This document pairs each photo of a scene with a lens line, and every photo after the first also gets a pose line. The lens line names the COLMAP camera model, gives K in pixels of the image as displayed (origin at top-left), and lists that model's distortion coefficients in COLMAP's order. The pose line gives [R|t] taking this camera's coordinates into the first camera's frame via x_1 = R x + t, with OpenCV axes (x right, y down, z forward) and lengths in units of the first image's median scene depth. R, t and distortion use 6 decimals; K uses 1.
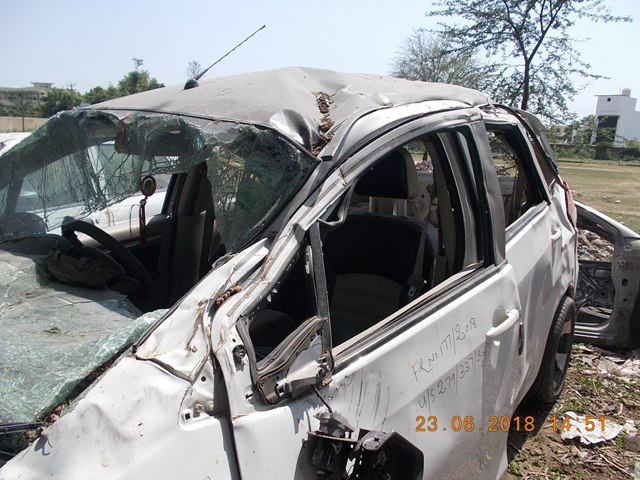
lens RADIAL K [[480.2, 0, 321.5], [0, 480.2, 236.1], [0, 0, 1]] dist [-0.025680, -0.006852]
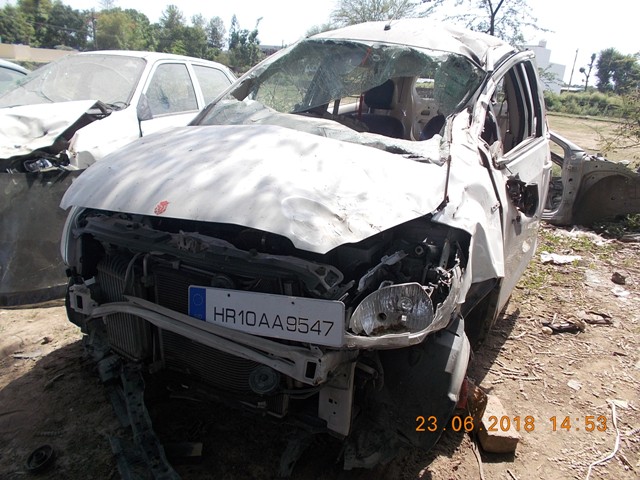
lens RADIAL K [[480.2, 0, 317.4], [0, 480.2, 242.9], [0, 0, 1]] dist [-0.025680, -0.006852]
pose [[0.988405, -0.008451, 0.151608, -0.377889], [-0.011300, 0.991588, 0.128942, 0.113701], [-0.151422, -0.129160, 0.979994, -0.363802]]
